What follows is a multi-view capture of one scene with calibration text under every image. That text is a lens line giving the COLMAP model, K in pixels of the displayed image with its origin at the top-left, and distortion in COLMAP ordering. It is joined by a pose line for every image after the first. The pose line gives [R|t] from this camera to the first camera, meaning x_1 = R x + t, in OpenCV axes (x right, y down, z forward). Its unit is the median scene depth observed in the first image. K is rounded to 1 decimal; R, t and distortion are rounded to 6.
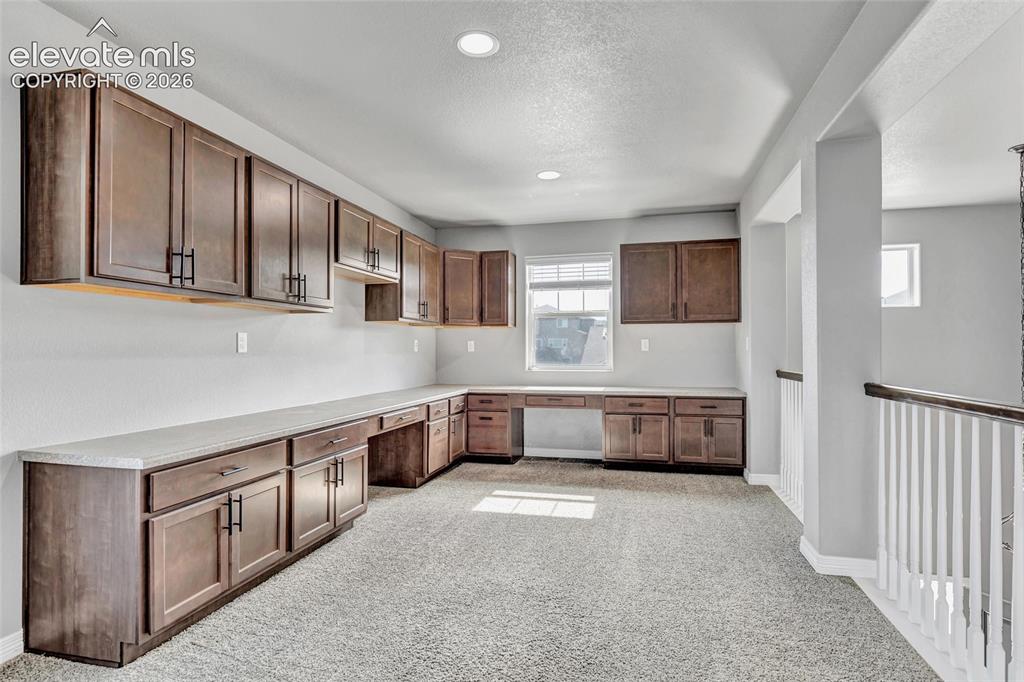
lens RADIAL K [[525.2, 0, 513.3], [0, 525.2, 348.6], [0, 0, 1]] dist [0.000697, -0.000600]
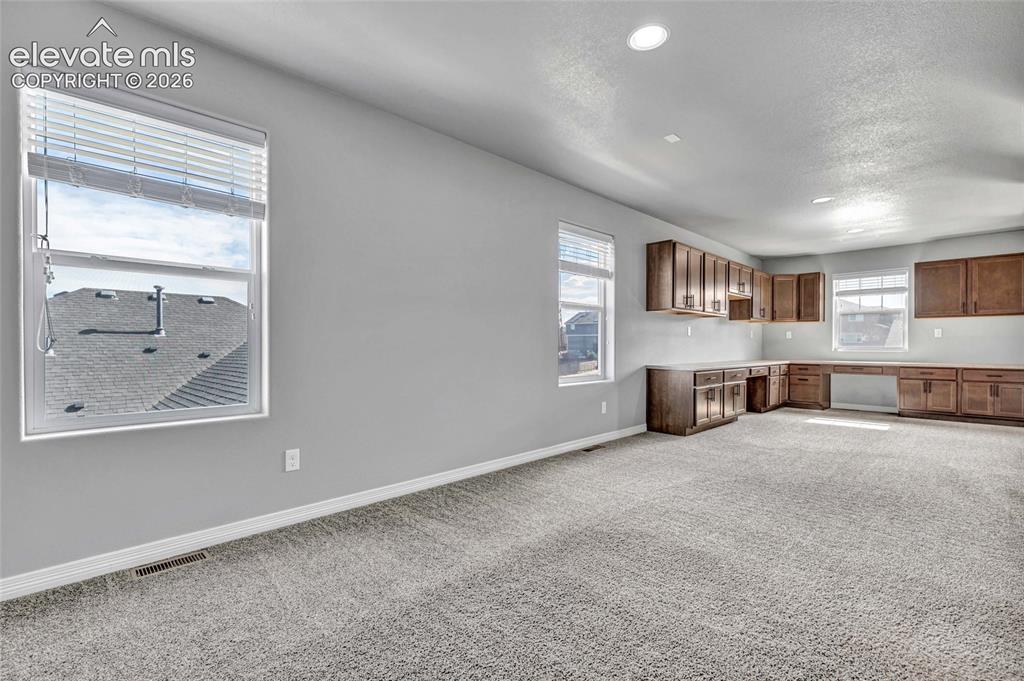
lens RADIAL K [[463.3, 0, 513.2], [0, 463.3, 346.1], [0, 0, 1]] dist [0.005318, -0.000526]
pose [[0.856738, 0.006159, -0.515715, -0.088239], [-0.003713, 0.999976, 0.005775, 0.029056], [0.515738, -0.003033, 0.856741, -0.724452]]
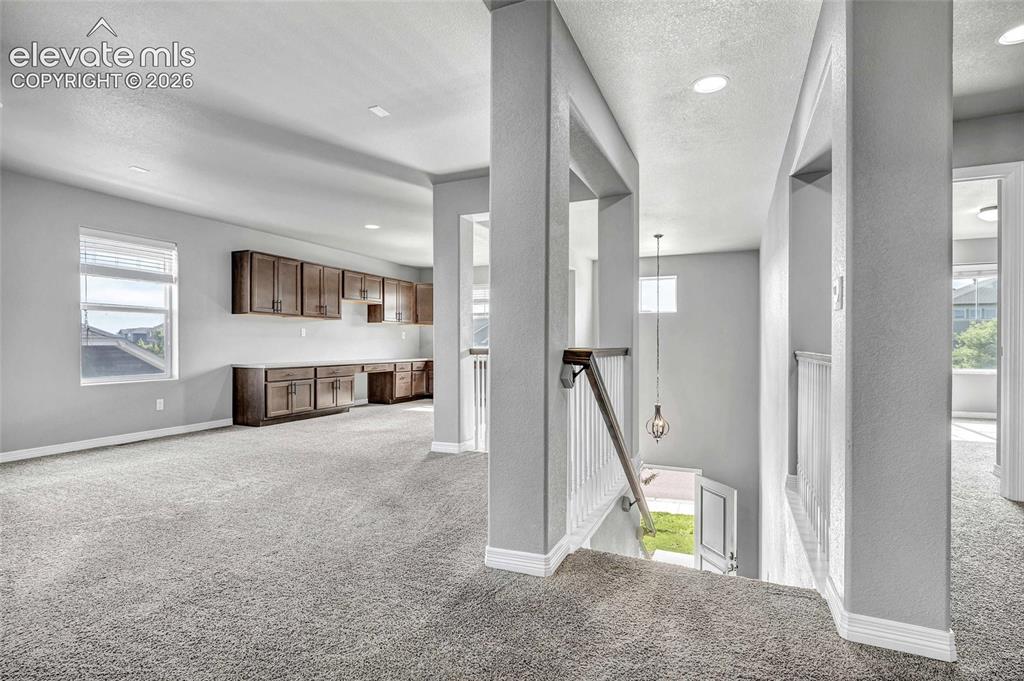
lens RADIAL K [[493.1, 0, 508.1], [0, 493.1, 344.6], [0, 0, 1]] dist [-0.002656, 0.000042]
pose [[0.984117, -0.001518, -0.177514, 0.559629], [0.001686, 0.999998, 0.000799, 0.029626], [0.177513, -0.001085, 0.984118, -0.737297]]
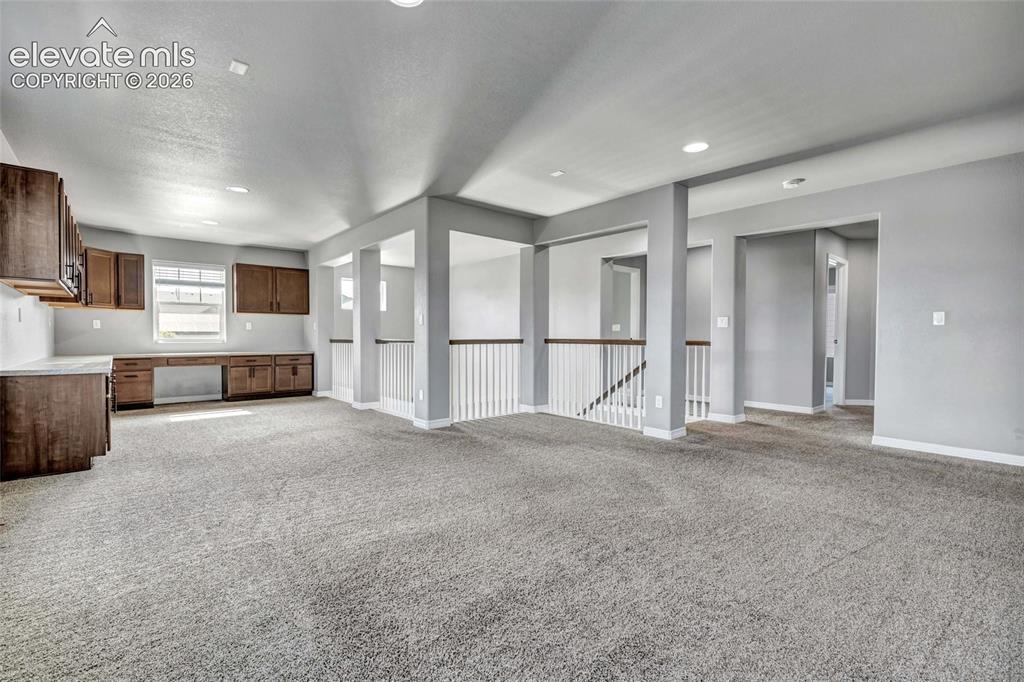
lens RADIAL K [[463.3, 0, 513.4], [0, 463.3, 344.0], [0, 0, 1]] dist [0.005318, -0.000526]
pose [[0.580056, -0.009431, 0.814522, -0.509113], [-0.002333, 0.999910, 0.013238, 0.032527], [-0.814573, -0.009579, 0.579982, -0.572126]]
